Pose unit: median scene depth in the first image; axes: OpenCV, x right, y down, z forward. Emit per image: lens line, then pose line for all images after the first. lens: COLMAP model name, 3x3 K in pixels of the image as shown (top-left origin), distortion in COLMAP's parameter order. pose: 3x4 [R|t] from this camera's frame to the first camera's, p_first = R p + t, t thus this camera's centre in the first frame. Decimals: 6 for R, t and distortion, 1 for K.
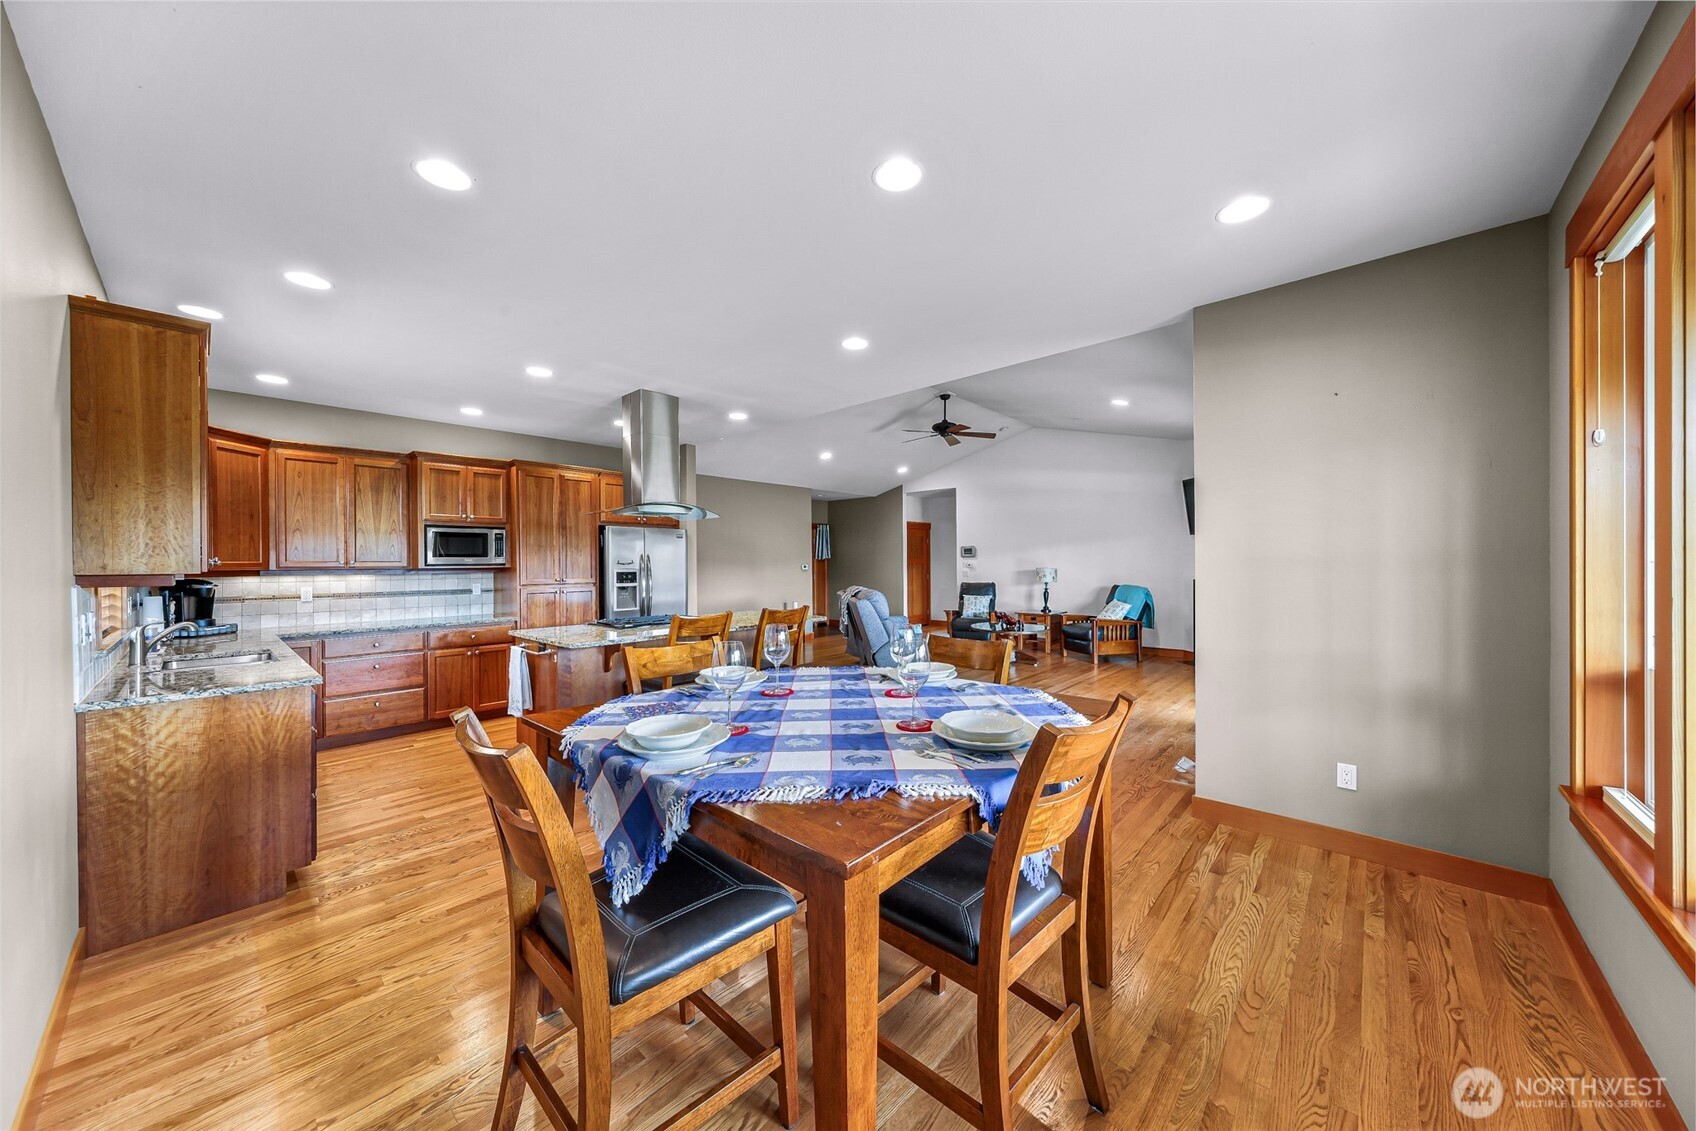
lens RADIAL K [[566.5, 0, 856.2], [0, 566.5, 566.6], [0, 0, 1]] dist [-0.003841, -0.000085]
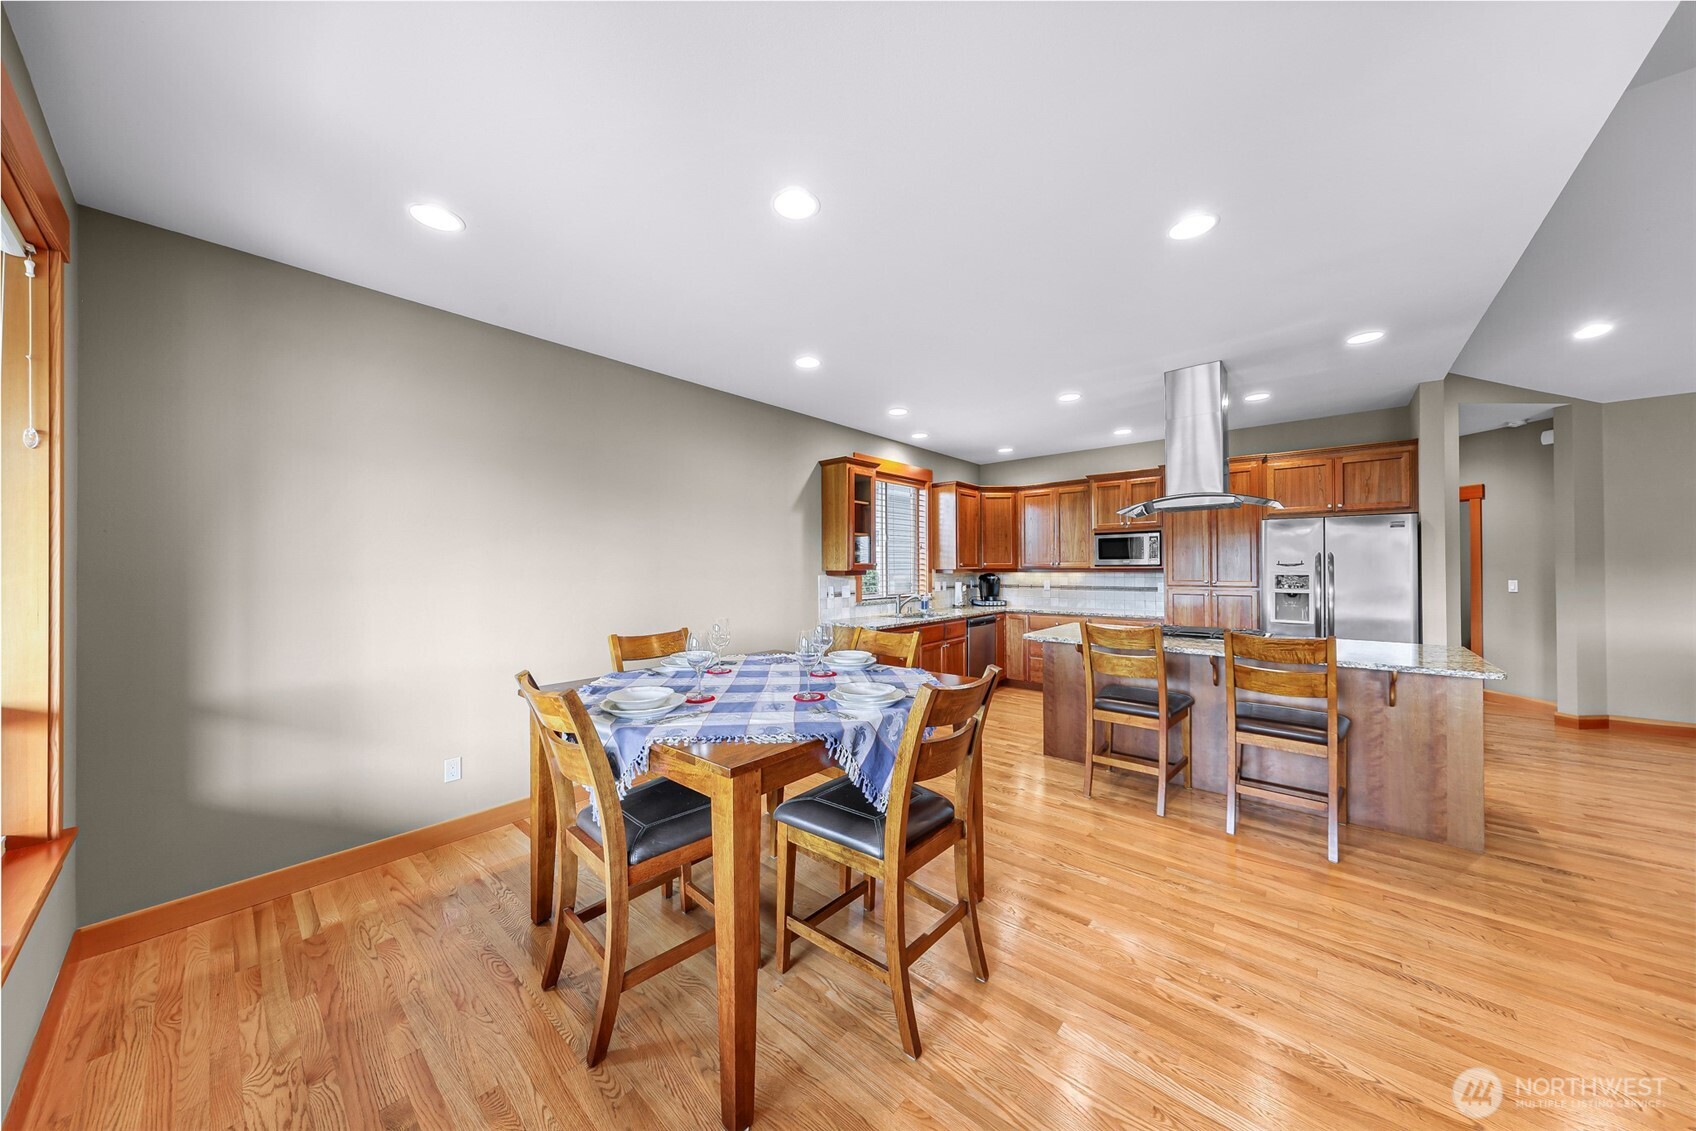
lens RADIAL K [[566.5, 0, 843.3], [0, 566.5, 564.2], [0, 0, 1]] dist [-0.003841, -0.000085]
pose [[-0.000835, 0.004838, -0.999988, 0.453171], [0.000435, 0.999988, 0.004837, -0.011669], [1.000000, -0.000431, -0.000837, 0.418881]]
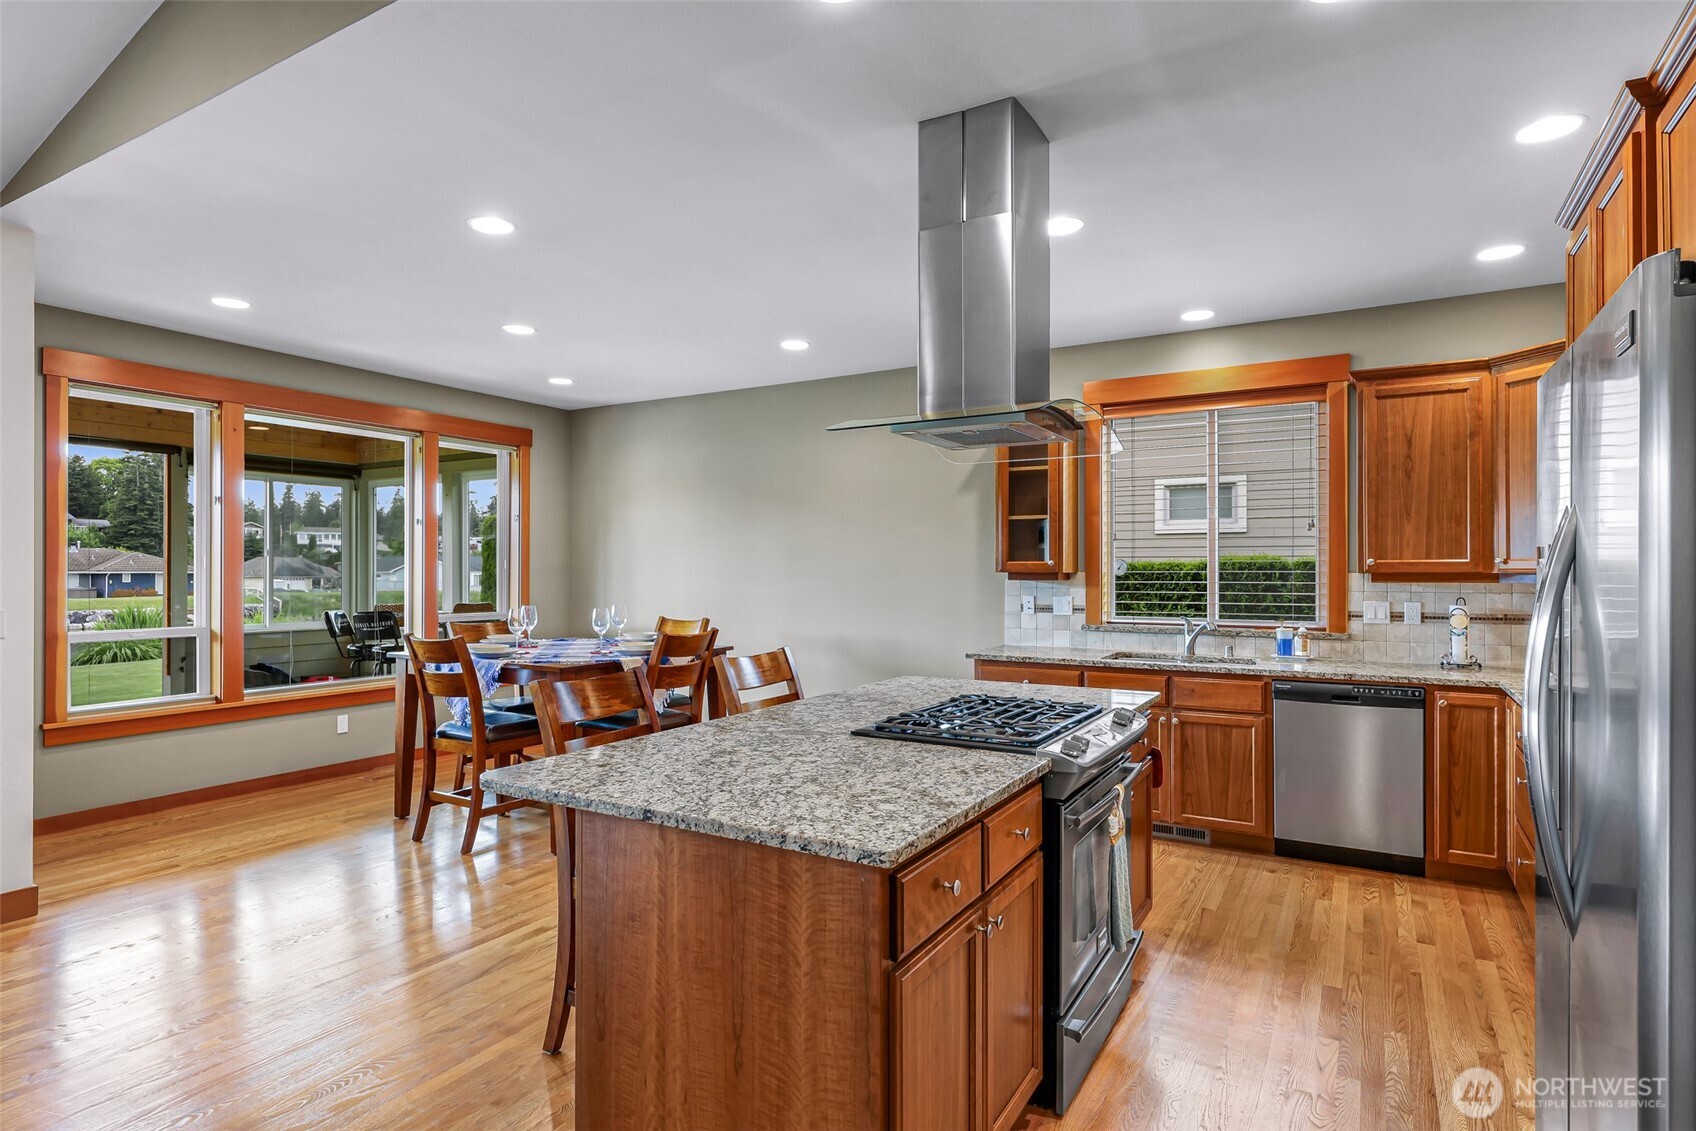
lens RADIAL K [[899.9, 0, 837.3], [0, 899.9, 570.8], [0, 0, 1]] dist [0.000623, -0.001244]
pose [[-0.982292, 0.010266, -0.187073, -0.137916], [0.008615, 0.999916, 0.009635, -0.009413], [0.187156, 0.007853, -0.982299, 1.423353]]
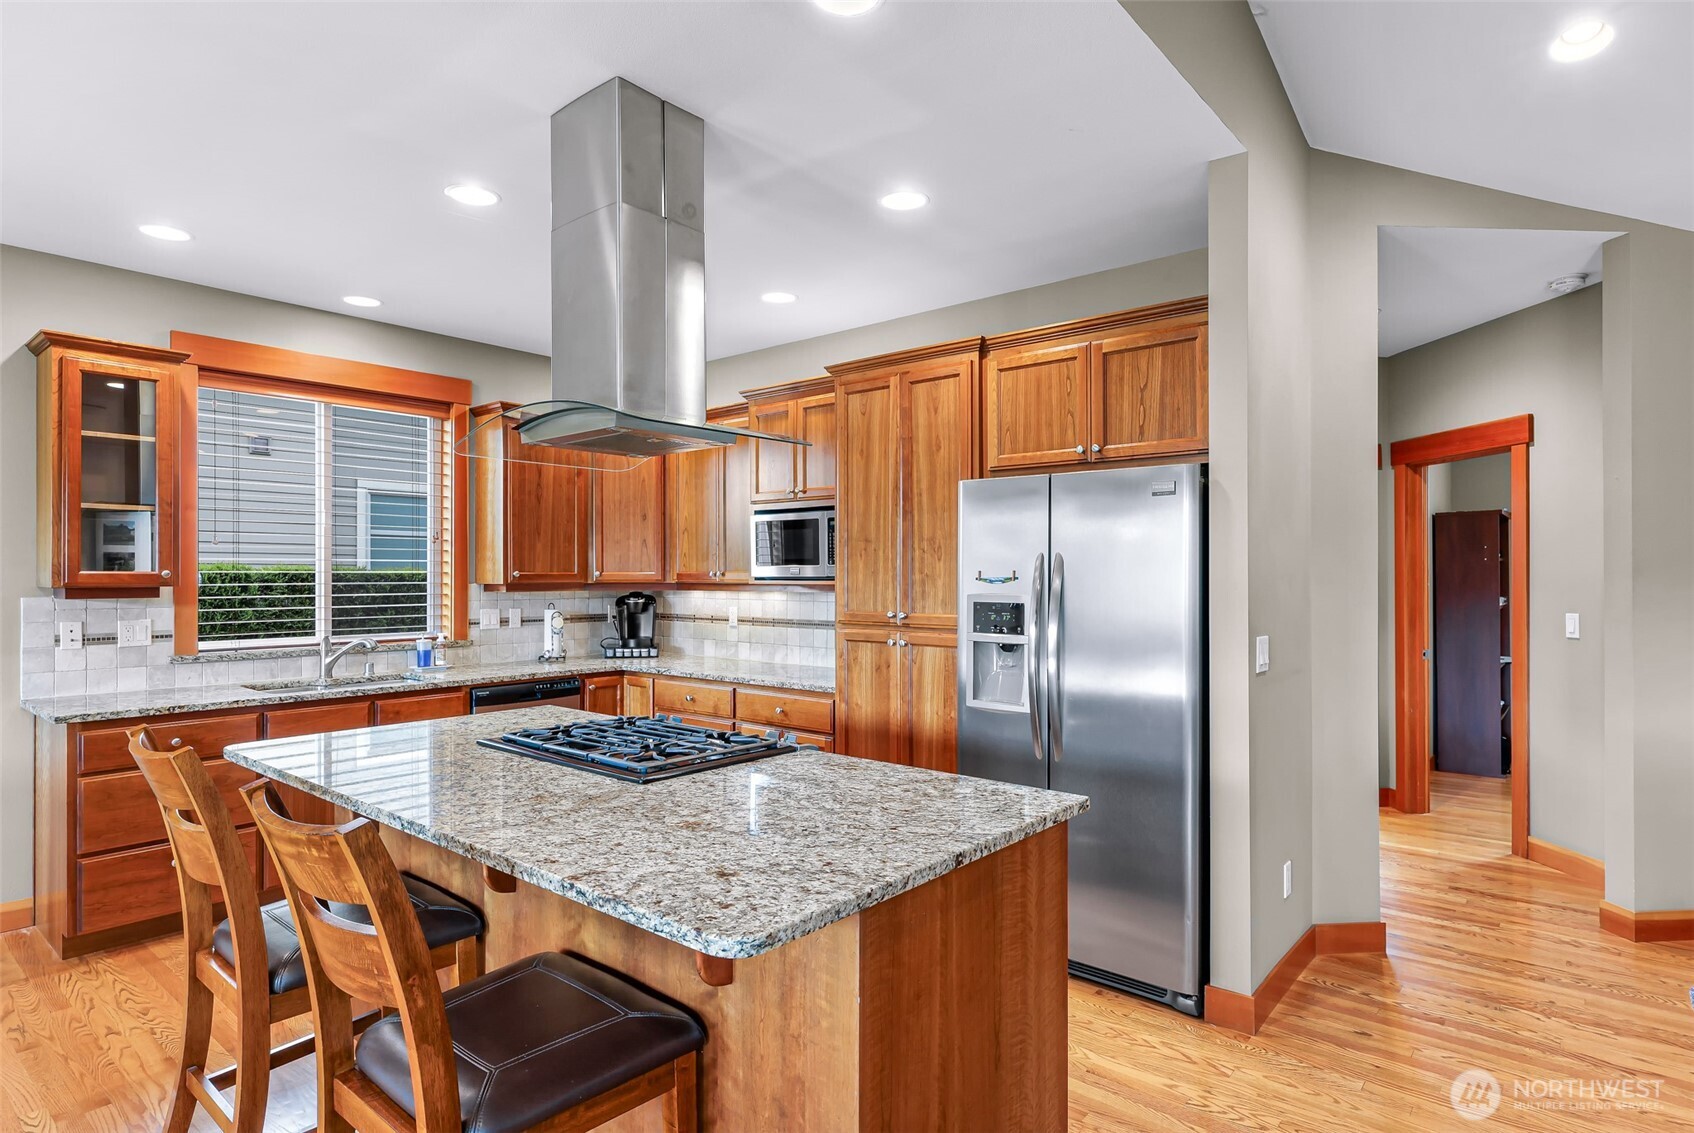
lens RADIAL K [[898.9, 0, 875.1], [0, 898.9, 578.4], [0, 0, 1]] dist [0.000623, -0.001244]
pose [[0.035726, 0.013253, -0.999274, 0.185831], [-0.006034, 0.999897, 0.013045, -0.015598], [0.999343, 0.005564, 0.035802, 1.025945]]
